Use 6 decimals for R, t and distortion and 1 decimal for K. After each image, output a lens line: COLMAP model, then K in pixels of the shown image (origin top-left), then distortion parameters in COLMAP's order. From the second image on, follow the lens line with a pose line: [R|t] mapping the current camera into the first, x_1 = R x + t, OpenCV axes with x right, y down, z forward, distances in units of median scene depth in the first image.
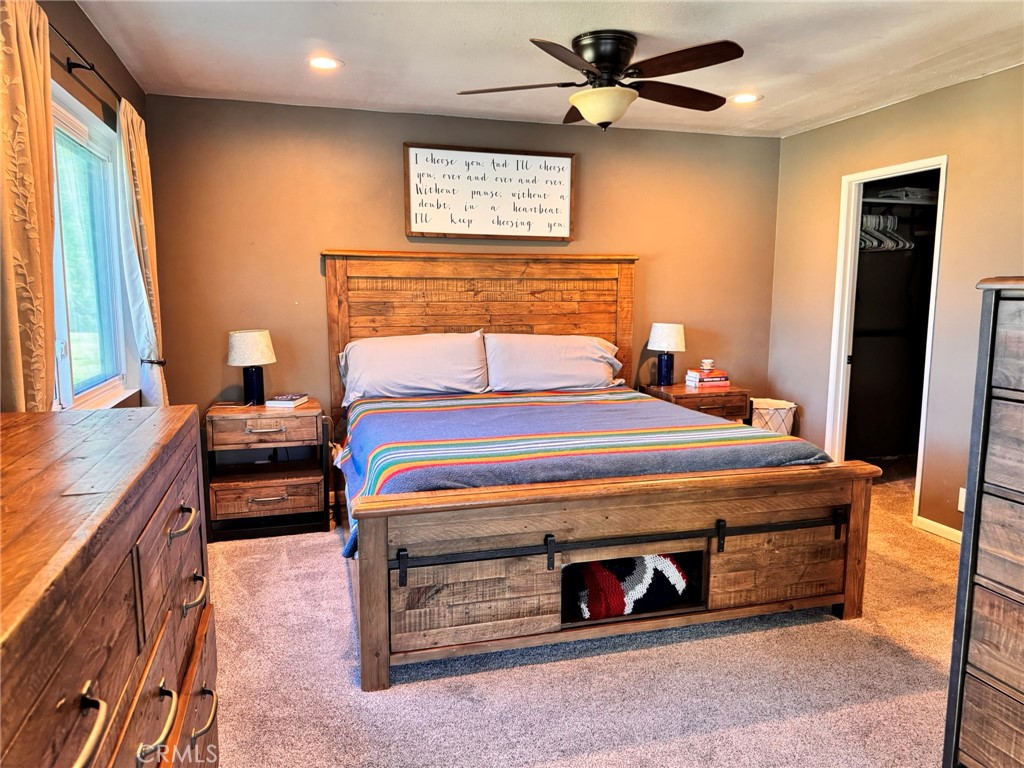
lens RADIAL K [[719.7, 0, 512.0], [0, 719.7, 384.0], [0, 0, 1]] dist [0.082343, -0.123991]
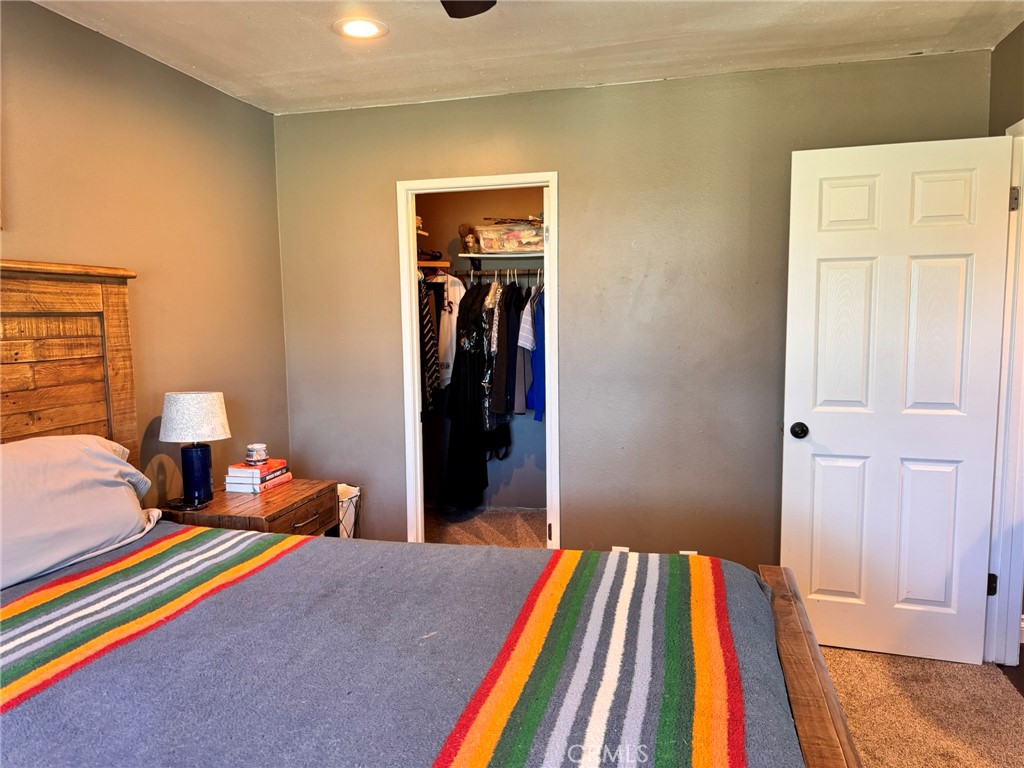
lens RADIAL K [[719.7, 0, 512.0], [0, 719.7, 384.0], [0, 0, 1]] dist [0.082343, -0.123991]
pose [[0.508119, -0.084332, 0.857148, -0.148880], [0.122281, 0.992177, 0.025129, -0.074896], [-0.852562, 0.092045, 0.514456, 0.500675]]
